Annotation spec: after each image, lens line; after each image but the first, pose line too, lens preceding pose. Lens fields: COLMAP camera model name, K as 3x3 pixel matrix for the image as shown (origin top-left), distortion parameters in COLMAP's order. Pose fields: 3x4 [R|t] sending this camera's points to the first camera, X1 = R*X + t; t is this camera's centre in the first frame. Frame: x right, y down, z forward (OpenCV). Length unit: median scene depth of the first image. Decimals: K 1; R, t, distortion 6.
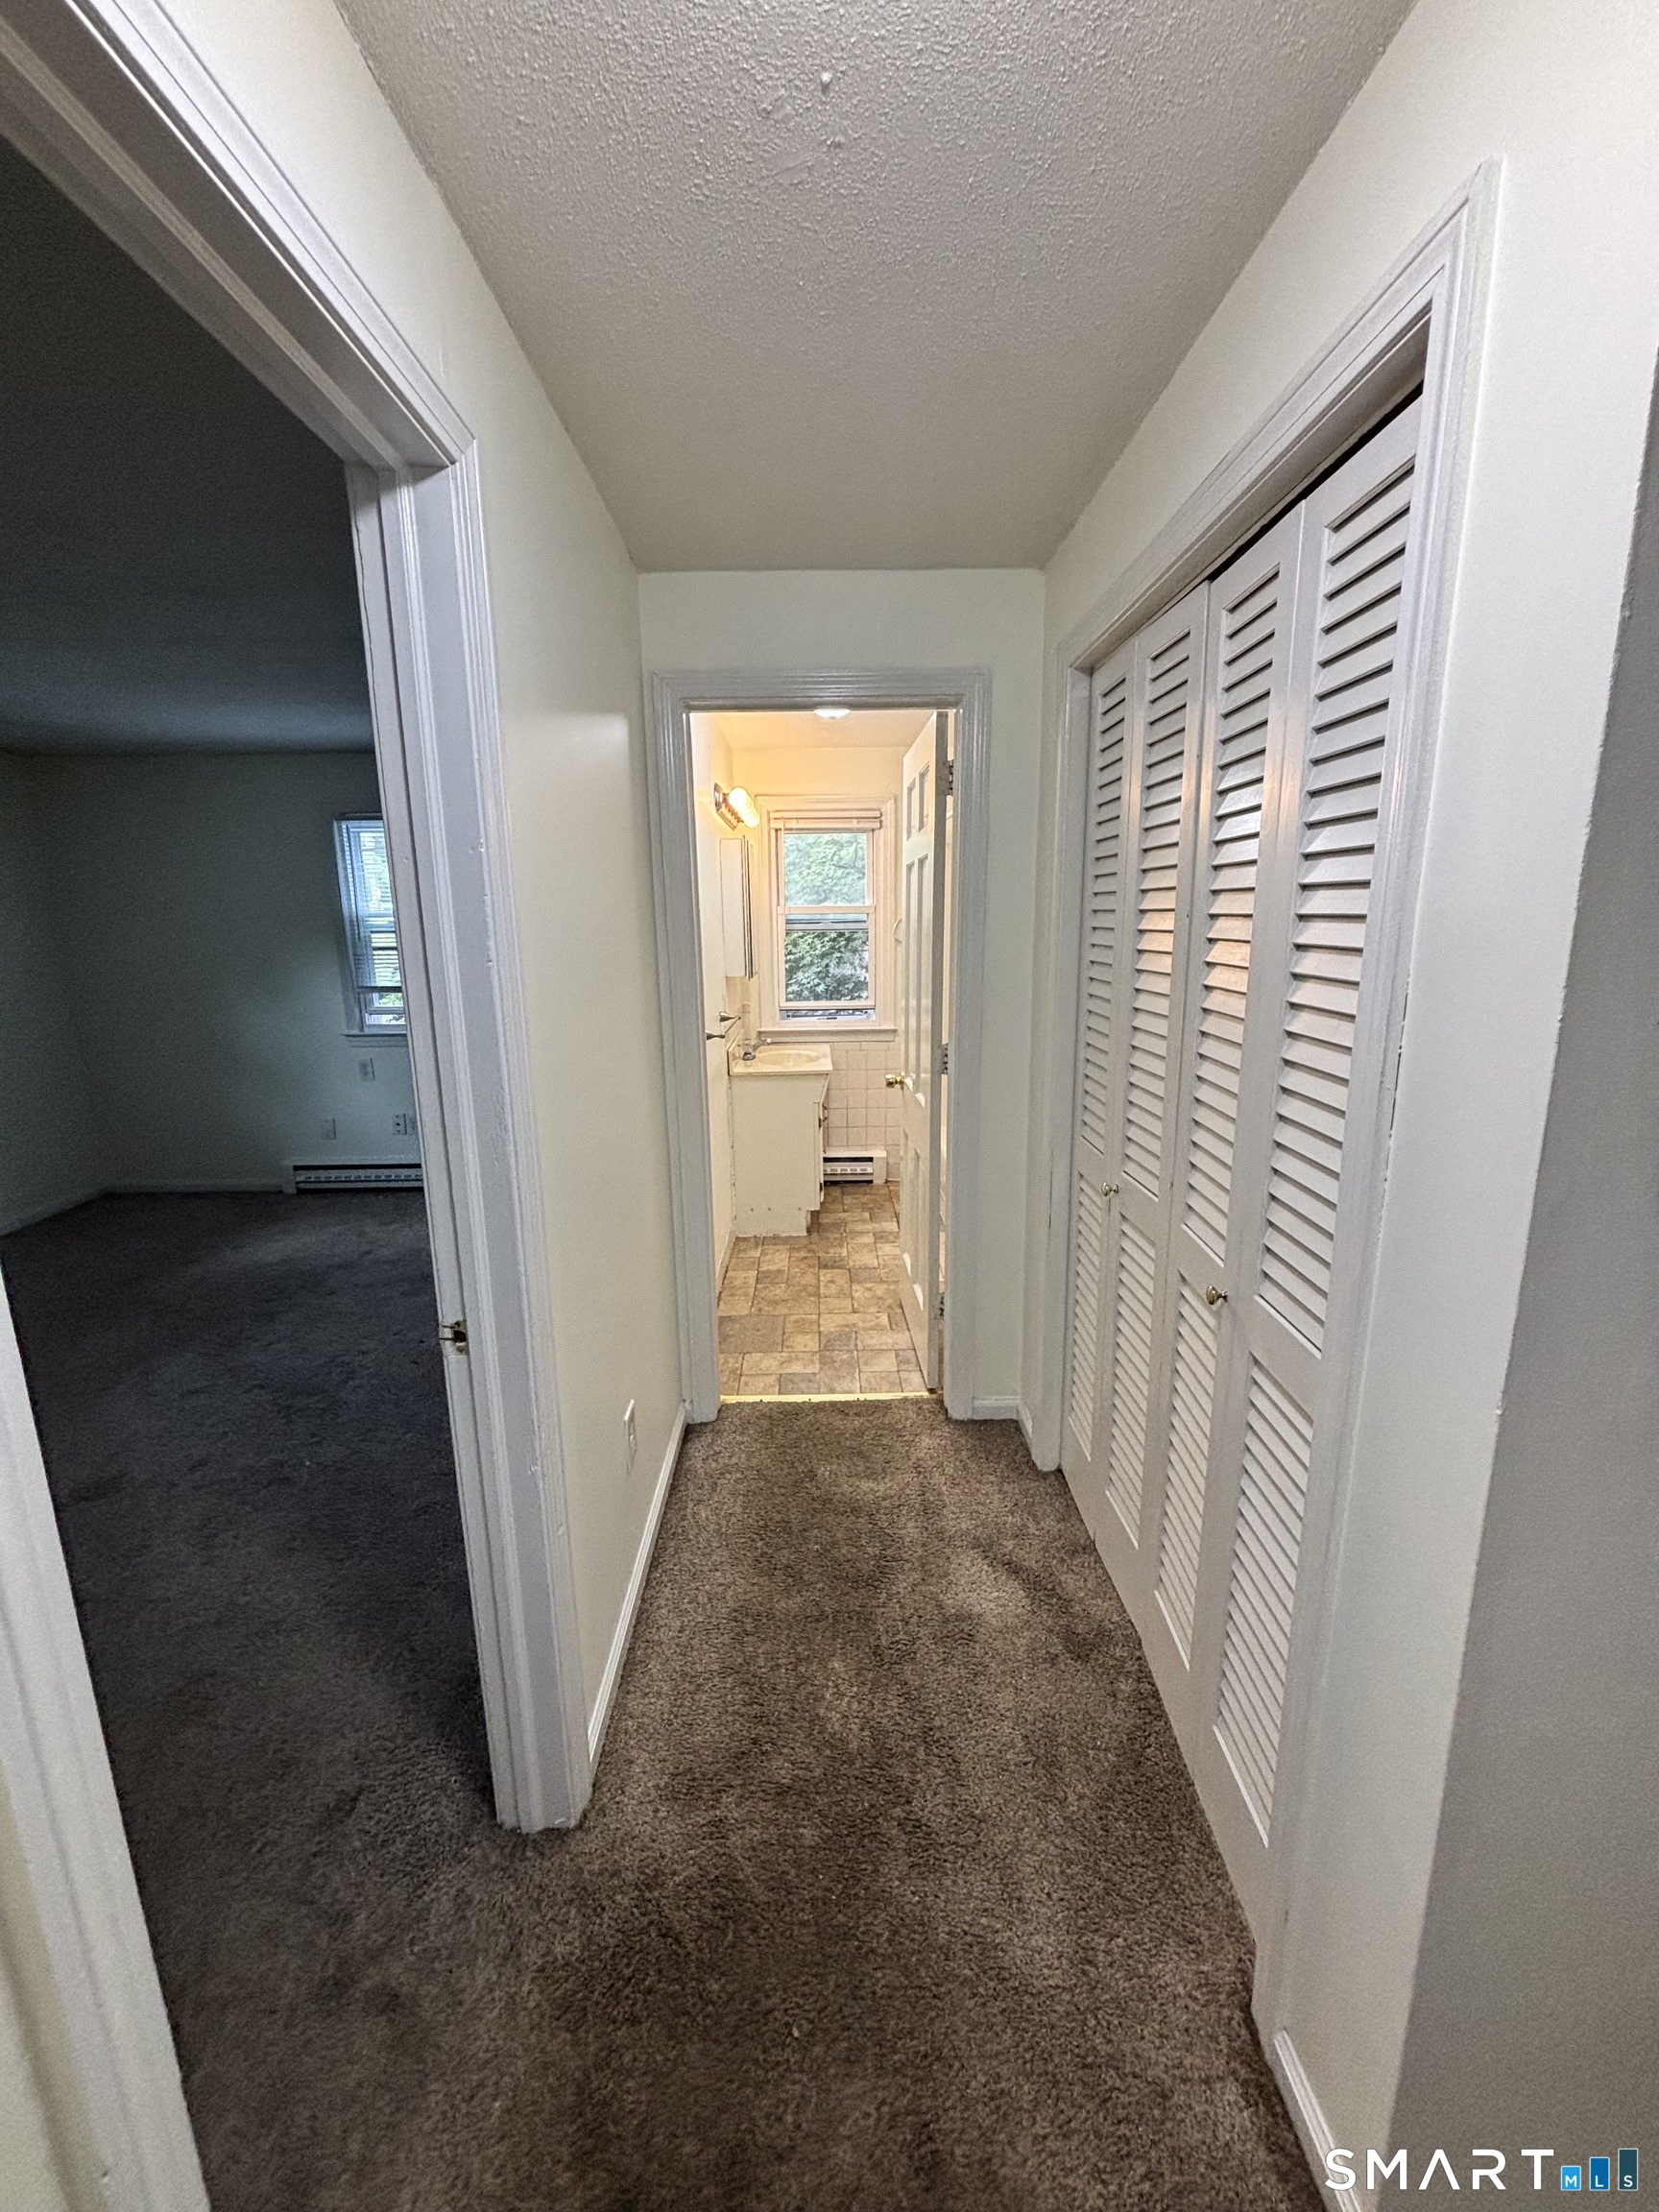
lens RADIAL K [[884.4, 0, 829.5], [0, 884.4, 1106.0], [0, 0, 1]] dist [-0.001042, -0.000030]
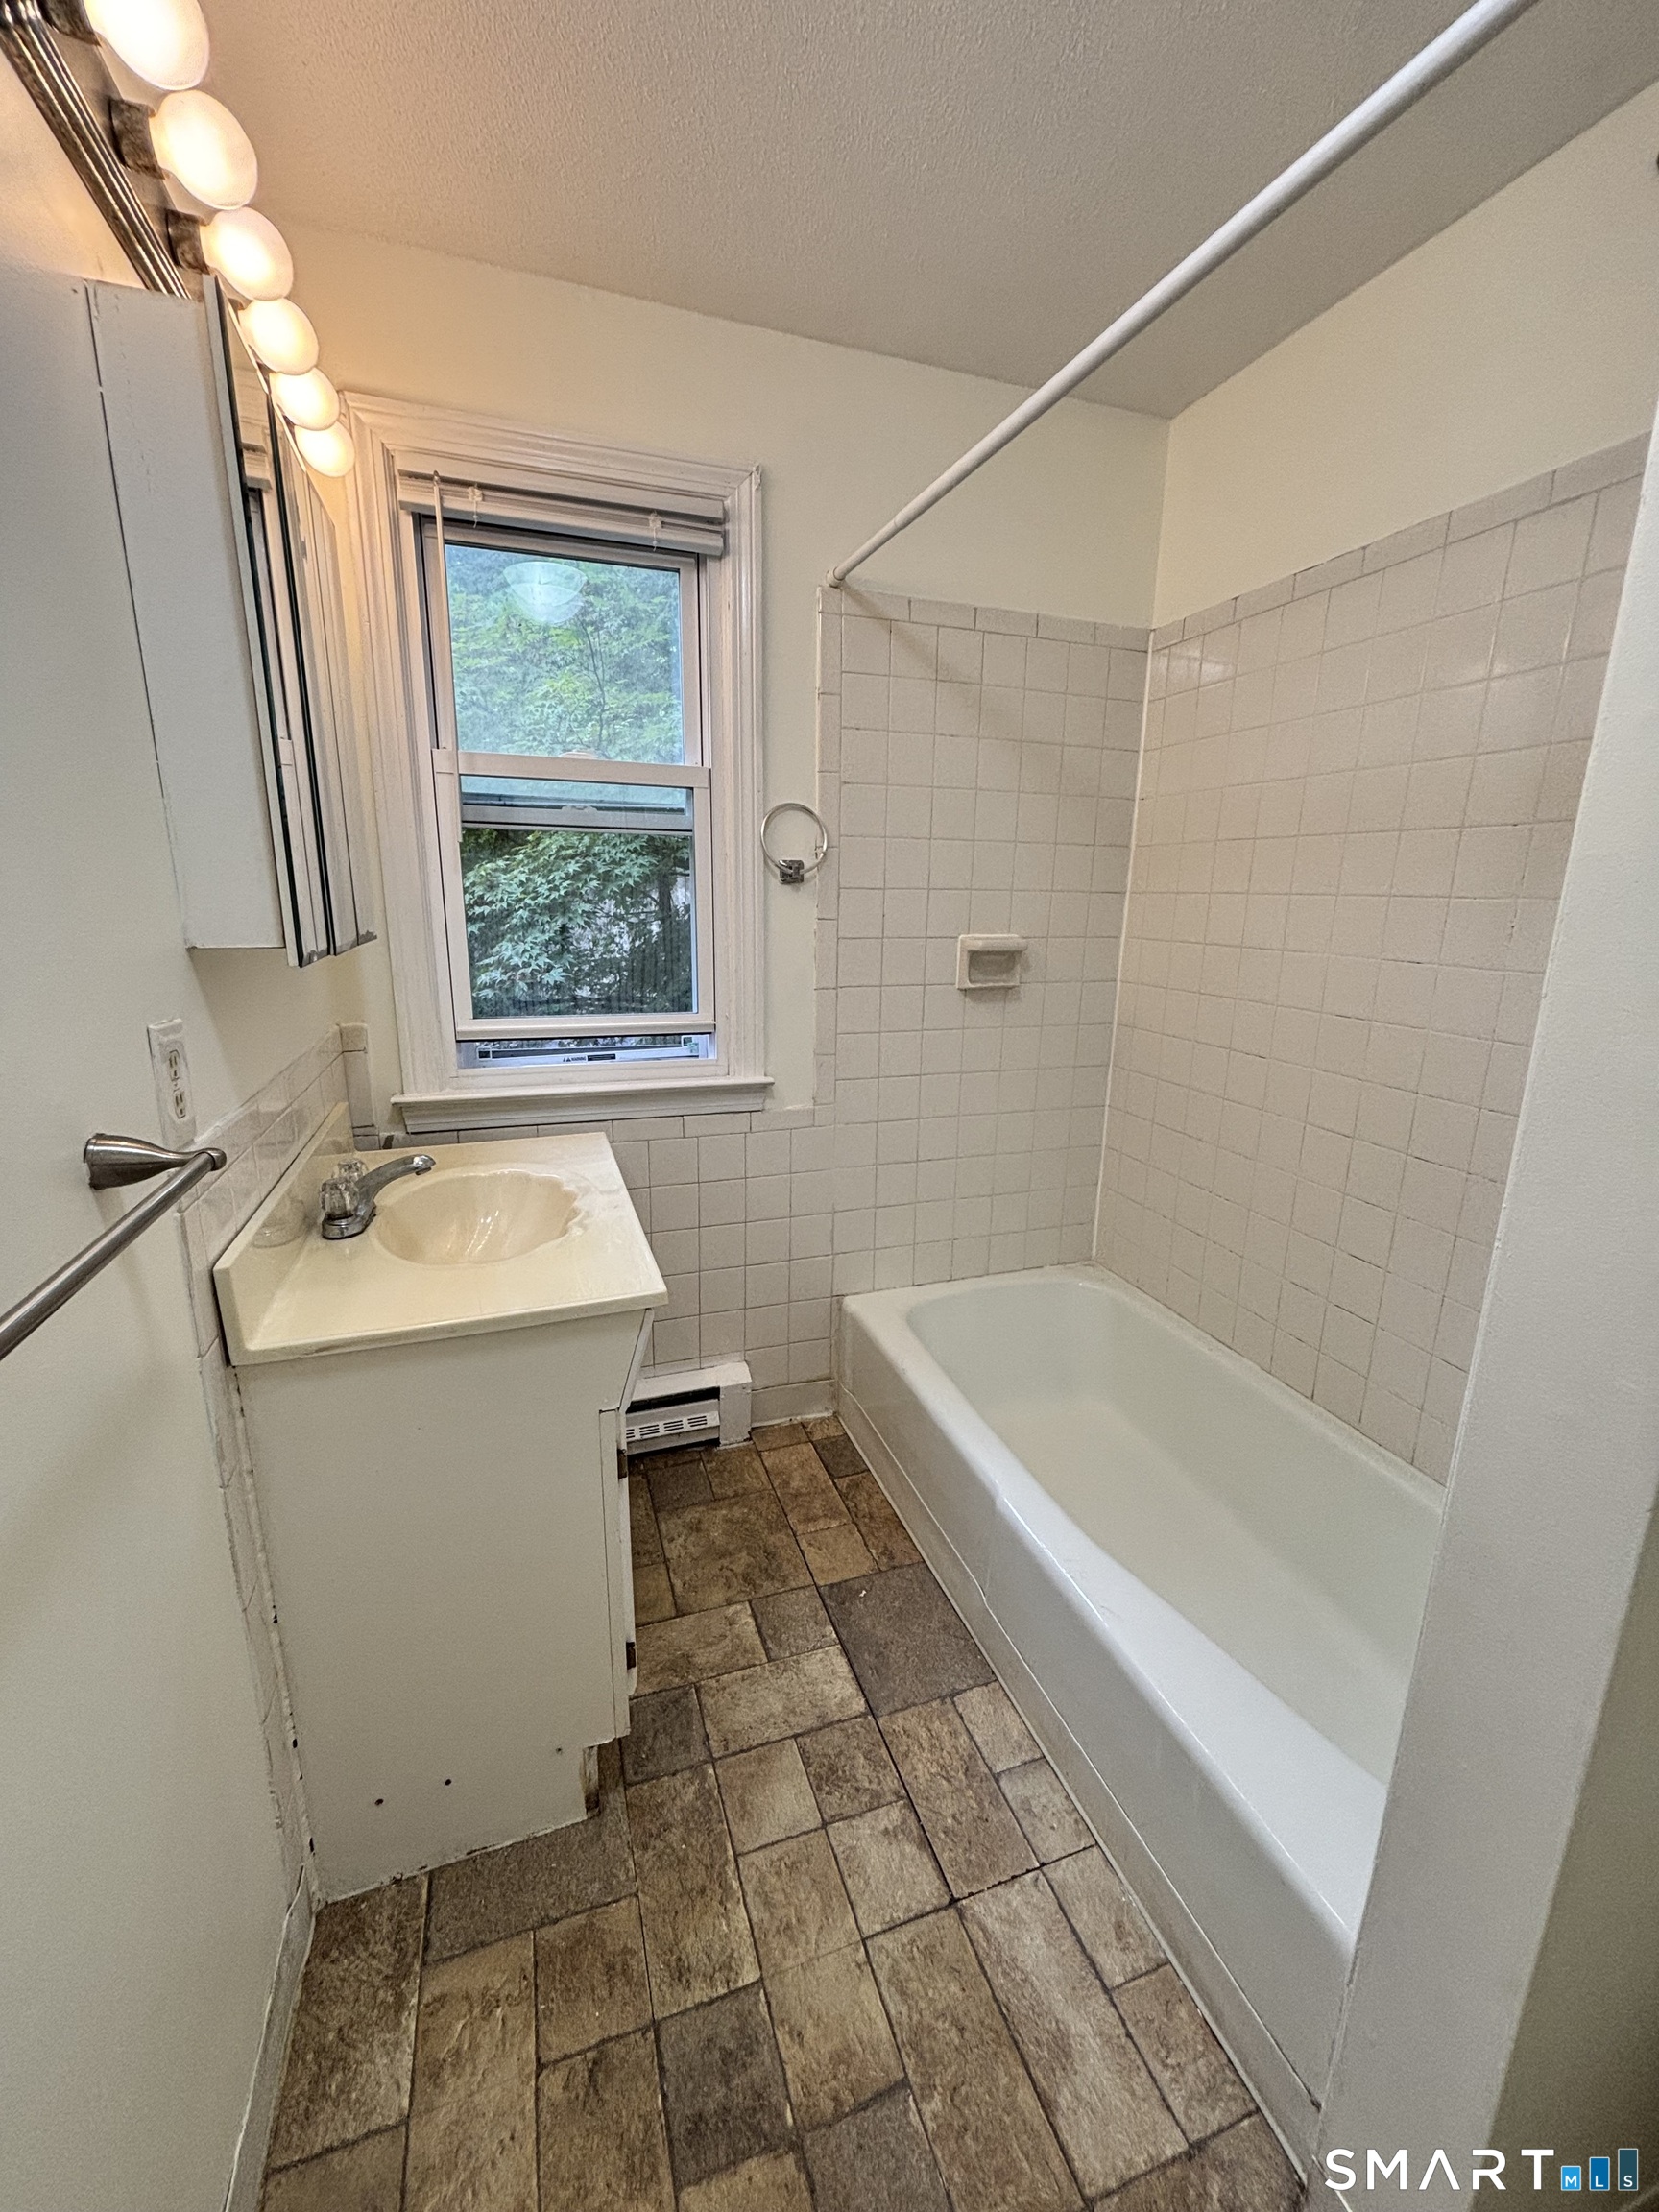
lens RADIAL K [[884.4, 0, 829.5], [0, 884.4, 1106.0], [0, 0, 1]] dist [-0.001042, -0.000030]
pose [[0.946463, -0.045536, 0.319583, -0.029226], [0.038031, 0.998835, 0.029688, -0.089013], [-0.320563, -0.015944, 0.947093, 0.617244]]
